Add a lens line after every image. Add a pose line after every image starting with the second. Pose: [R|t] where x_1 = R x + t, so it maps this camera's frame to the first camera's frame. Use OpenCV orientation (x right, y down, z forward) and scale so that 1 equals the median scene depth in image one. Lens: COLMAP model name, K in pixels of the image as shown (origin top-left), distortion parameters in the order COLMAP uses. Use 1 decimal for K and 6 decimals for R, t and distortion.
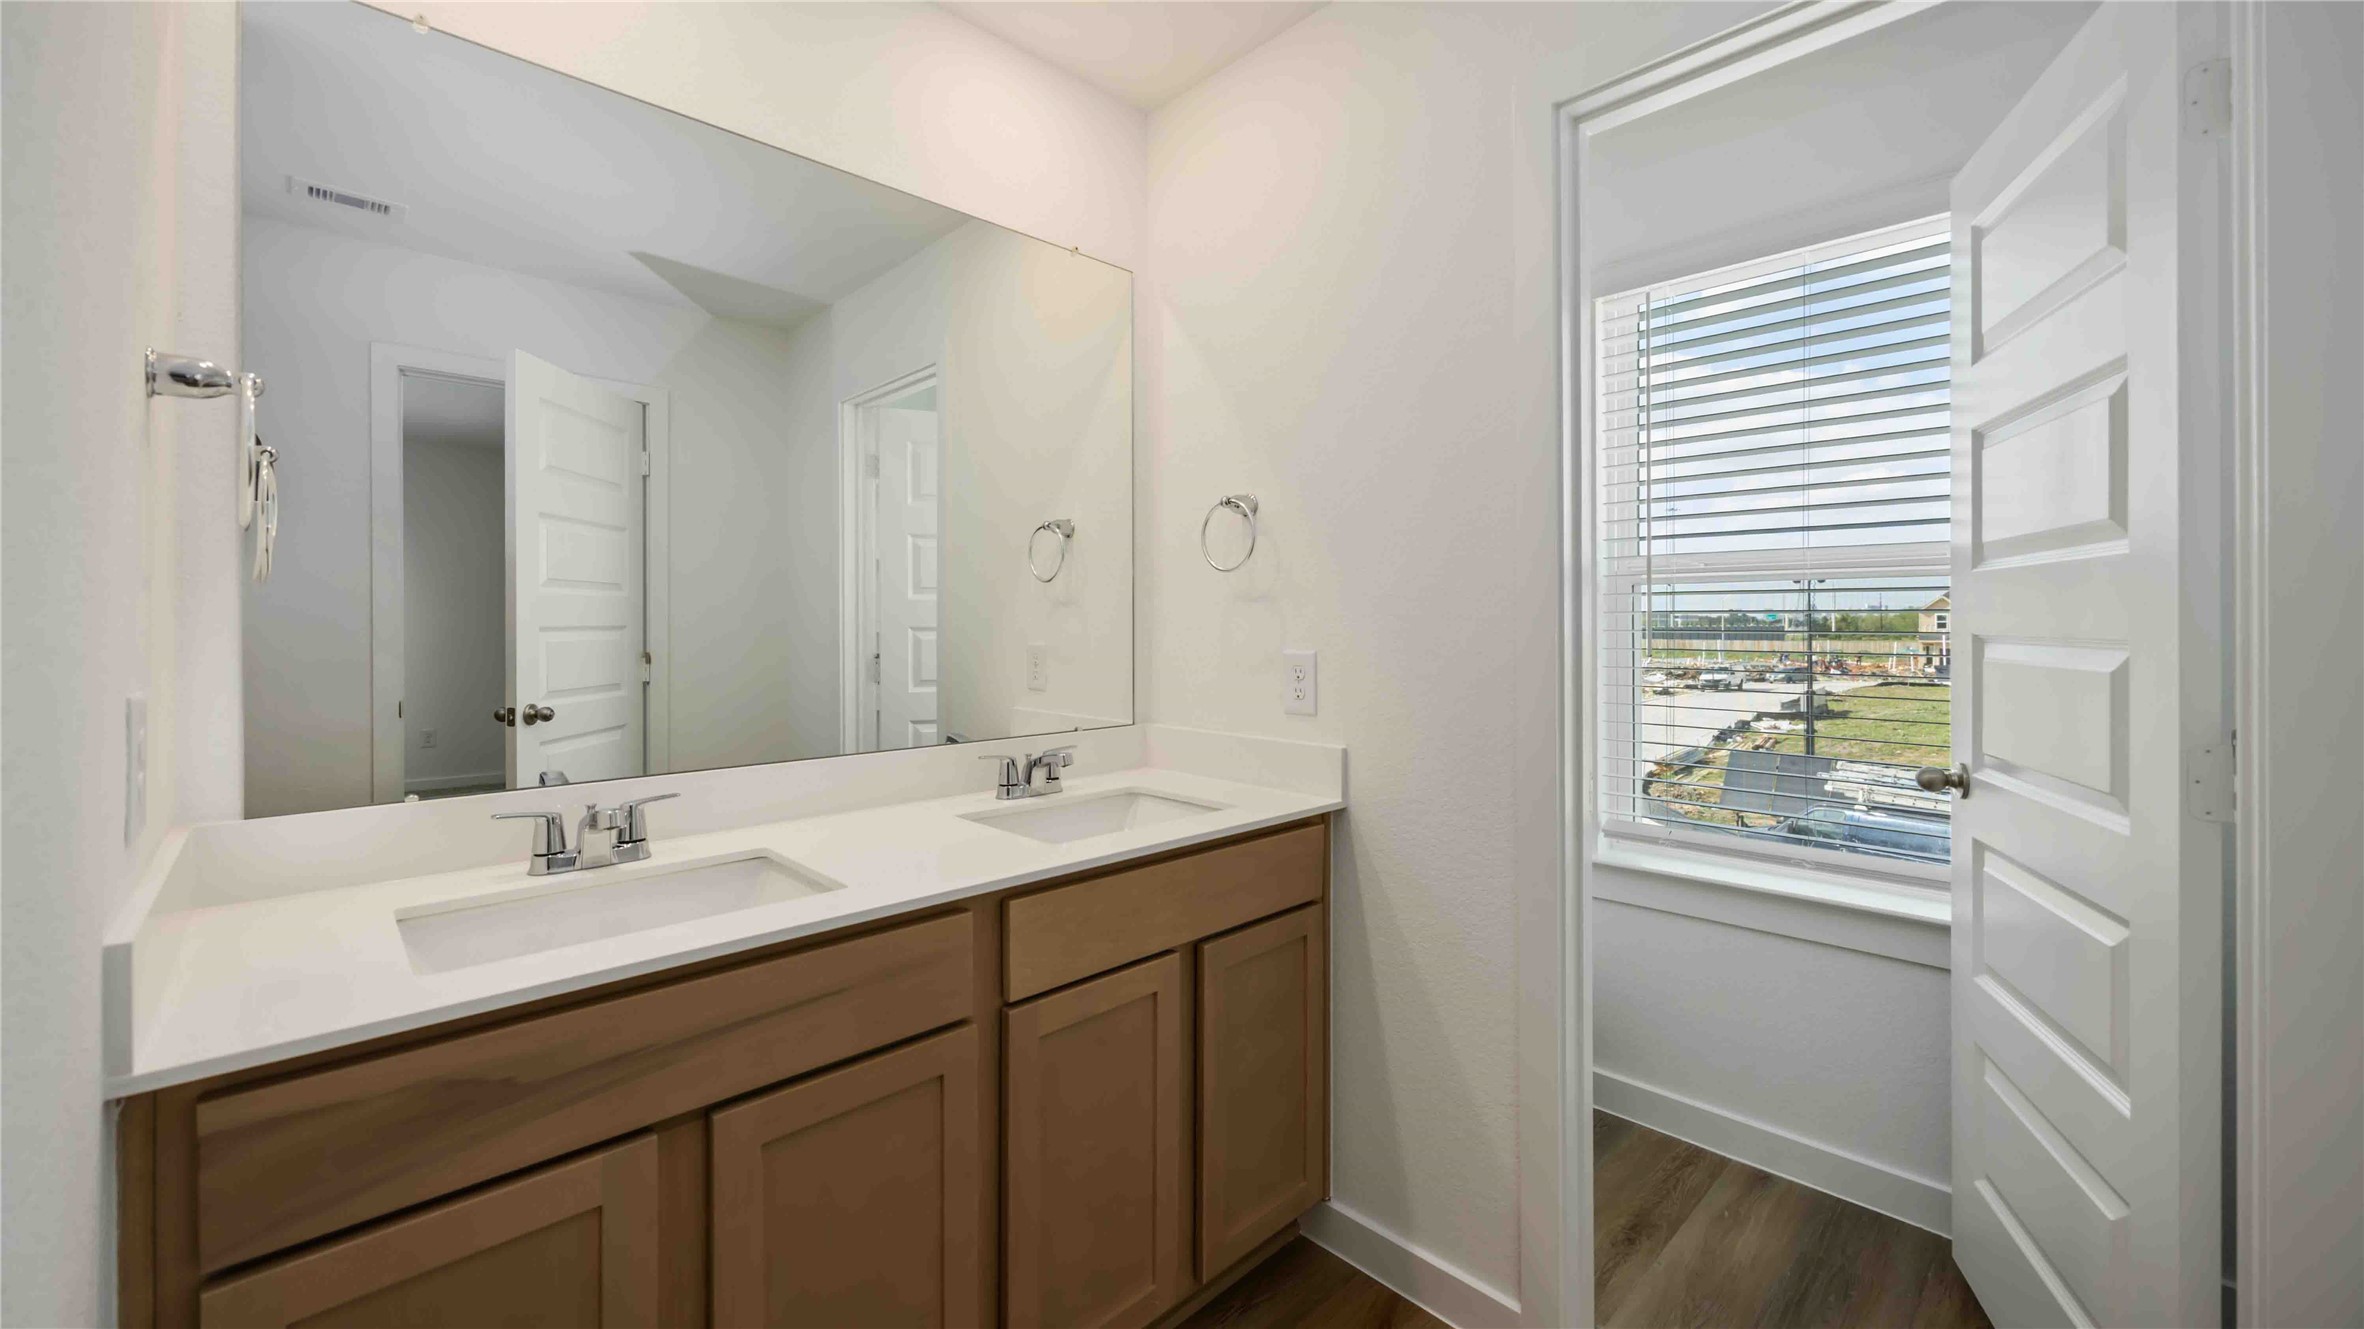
lens RADIAL K [[906.4, 0, 1185.1], [0, 906.4, 649.7], [0, 0, 1]] dist [-0.001907, 0.000200]
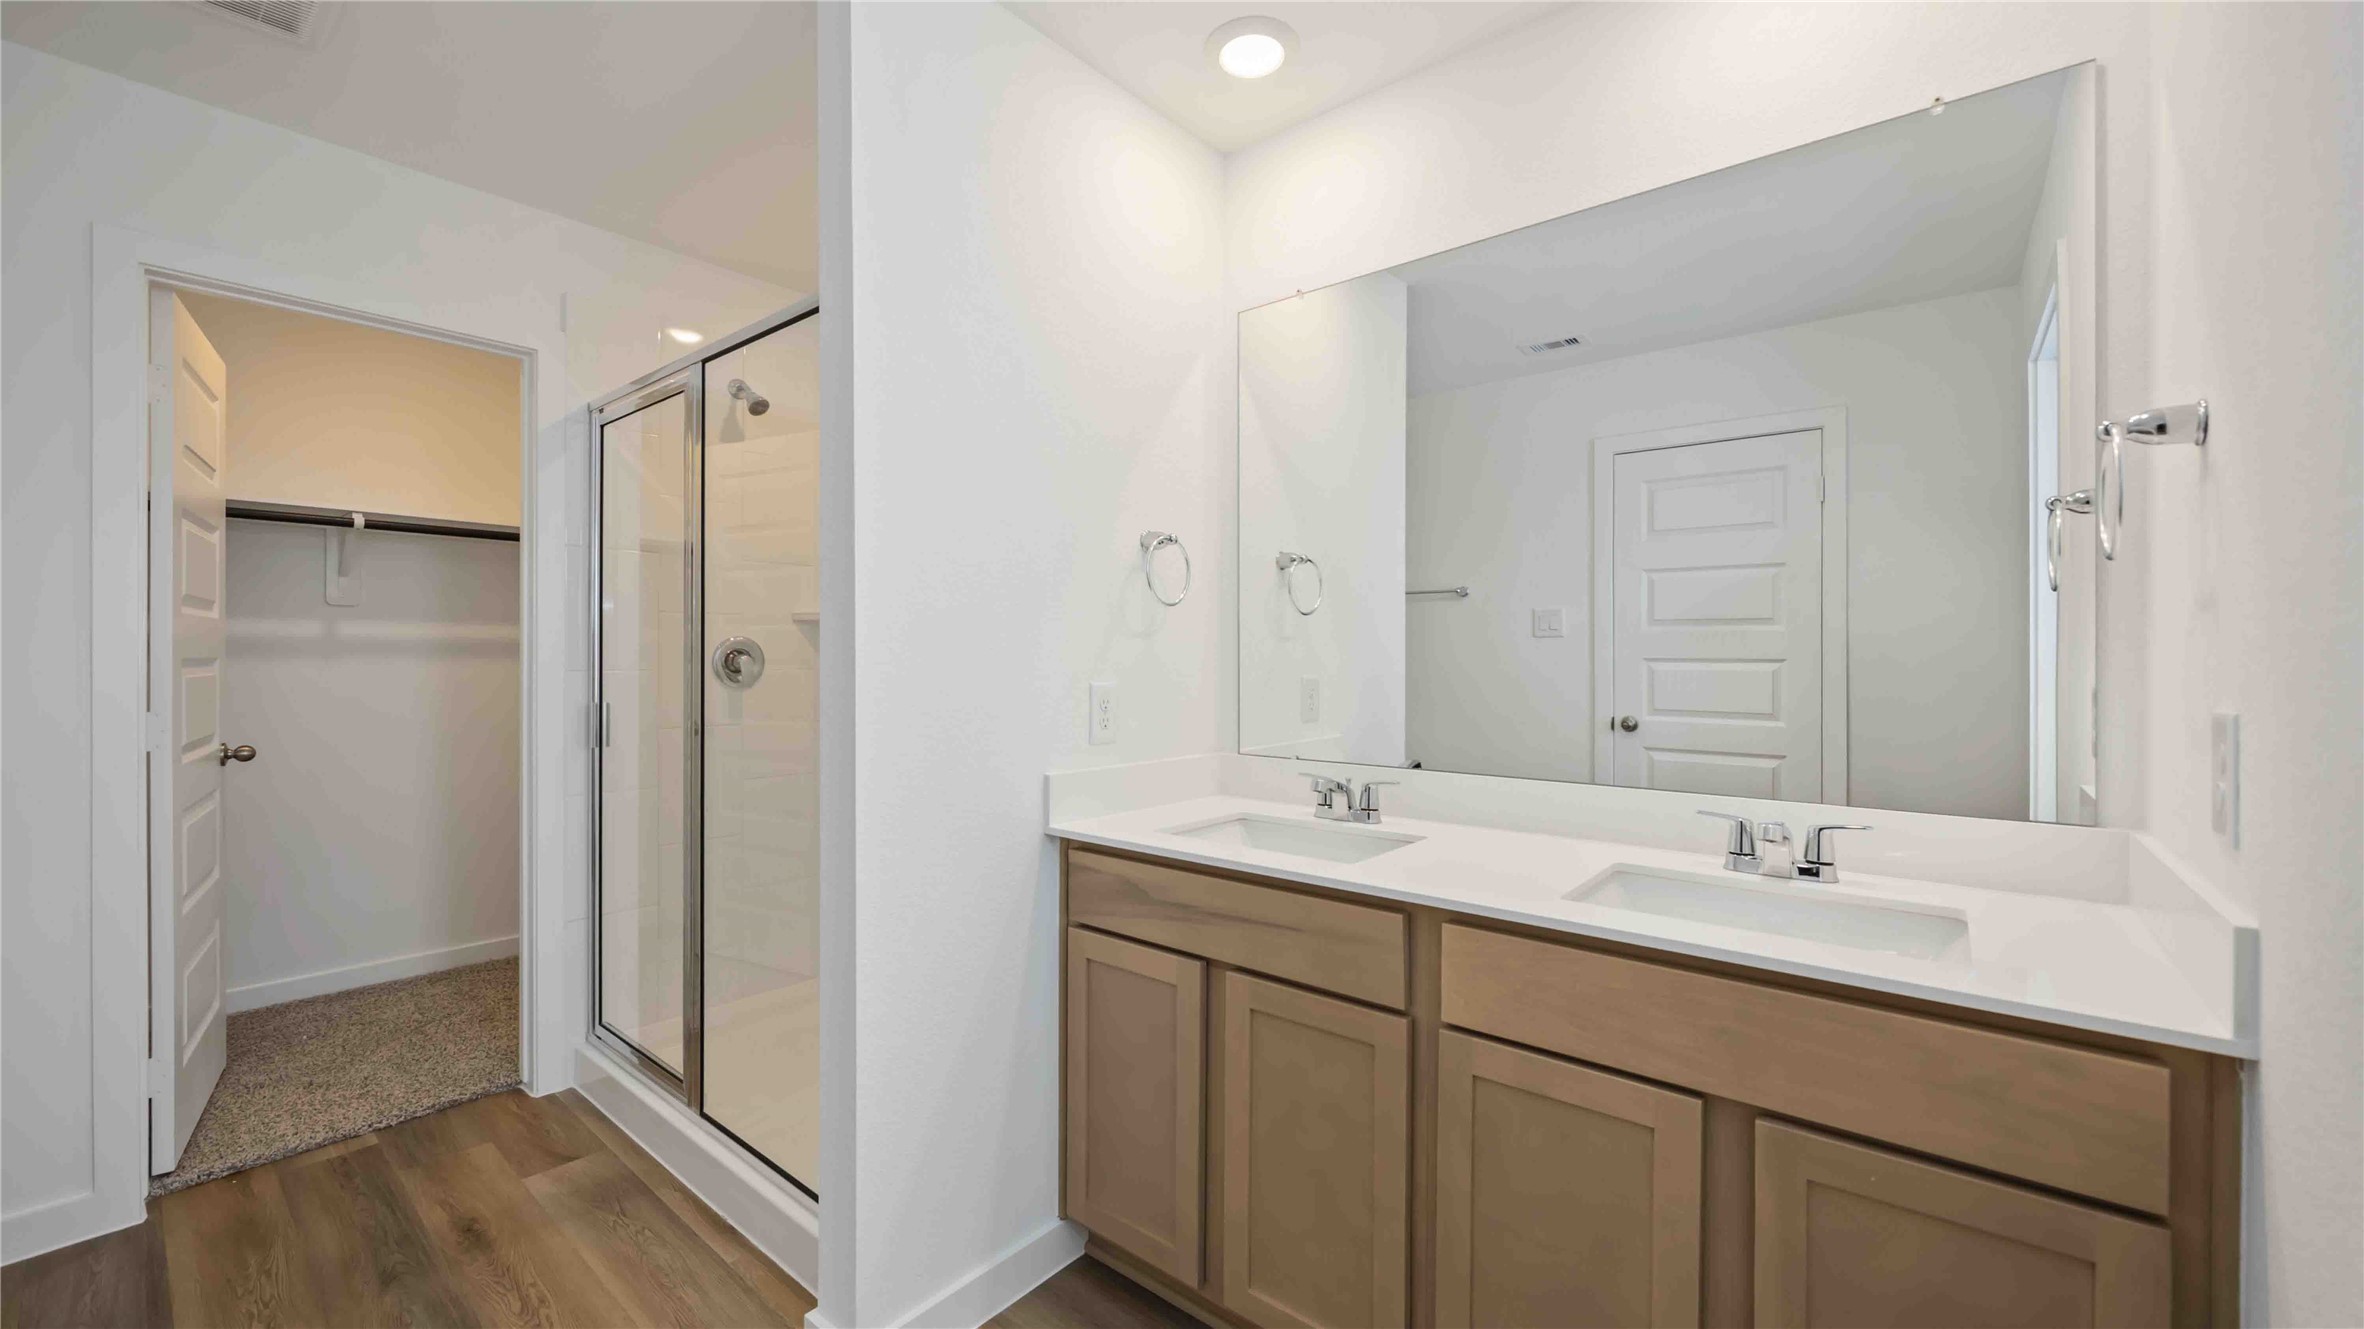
lens RADIAL K [[906.4, 0, 1185.3], [0, 906.4, 650.7], [0, 0, 1]] dist [-0.001907, 0.000200]
pose [[0.098420, 0.003117, -0.995140, 0.776701], [-0.012938, 0.999915, 0.001852, -0.035813], [0.995061, 0.012693, 0.098452, 0.559557]]
